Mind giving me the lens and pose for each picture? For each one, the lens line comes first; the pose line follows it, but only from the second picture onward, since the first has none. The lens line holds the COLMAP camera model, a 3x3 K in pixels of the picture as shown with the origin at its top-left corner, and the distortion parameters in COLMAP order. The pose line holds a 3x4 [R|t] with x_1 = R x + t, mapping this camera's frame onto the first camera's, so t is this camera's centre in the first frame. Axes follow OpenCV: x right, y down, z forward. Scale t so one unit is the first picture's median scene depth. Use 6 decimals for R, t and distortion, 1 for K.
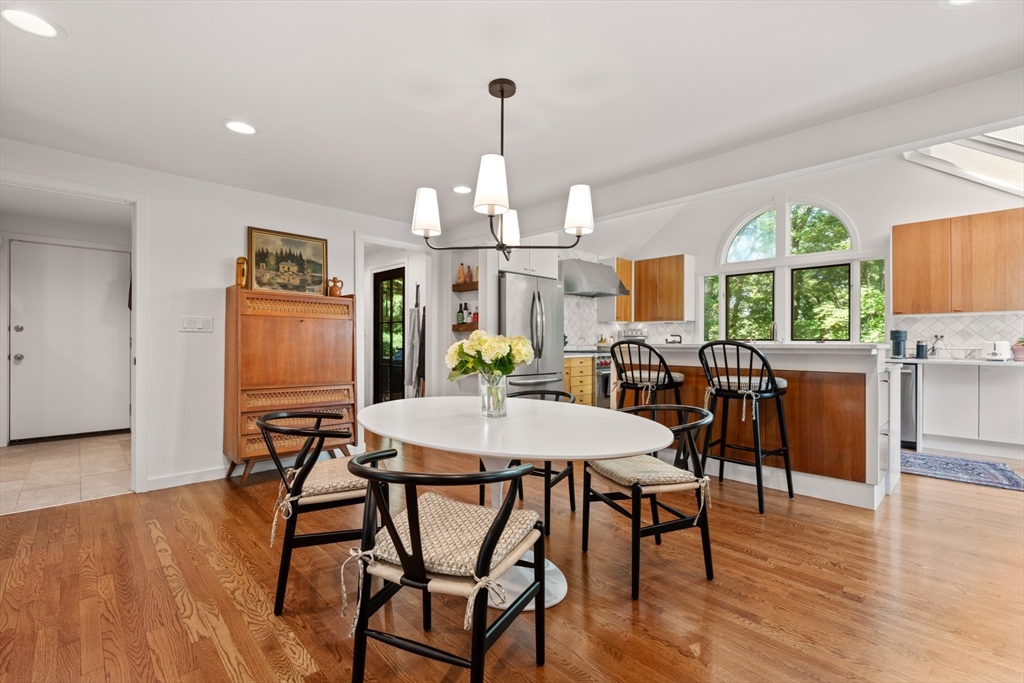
lens RADIAL K [[452.3, 0, 515.2], [0, 452.3, 341.9], [0, 0, 1]] dist [-0.001254, 0.000021]
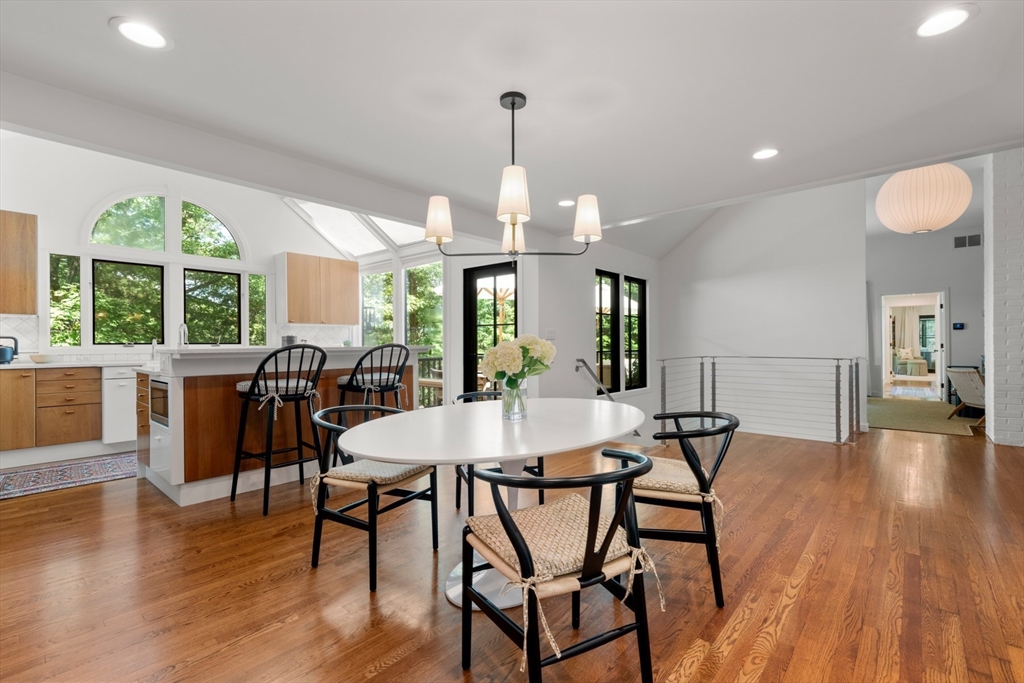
lens RADIAL K [[452.3, 0, 515.2], [0, 452.3, 341.9], [0, 0, 1]] dist [-0.001254, 0.000021]
pose [[-0.077275, 0.000682, 0.997010, -0.487075], [0.009825, 0.999952, 0.000078, -0.002470], [-0.996961, 0.009802, -0.077278, 0.493286]]
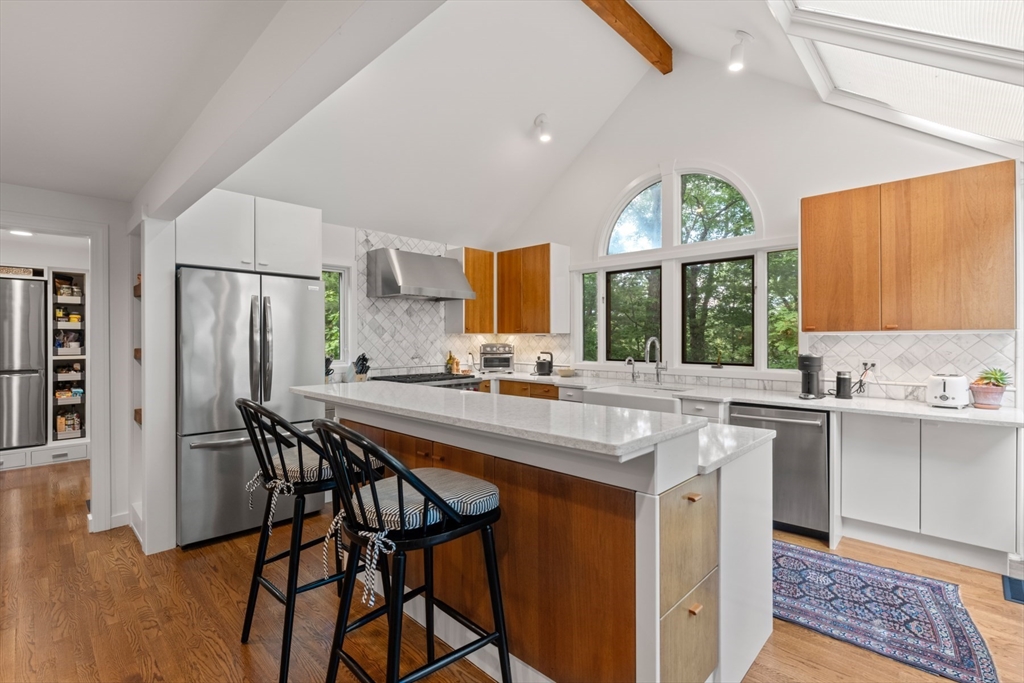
lens RADIAL K [[467.1, 0, 517.2], [0, 467.1, 339.8], [0, 0, 1]] dist [-0.003043, -0.000448]
pose [[0.999342, -0.003143, 0.036133, 0.411762], [0.003138, 0.999995, 0.000189, -0.052595], [-0.036133, -0.000075, 0.999347, 0.345481]]
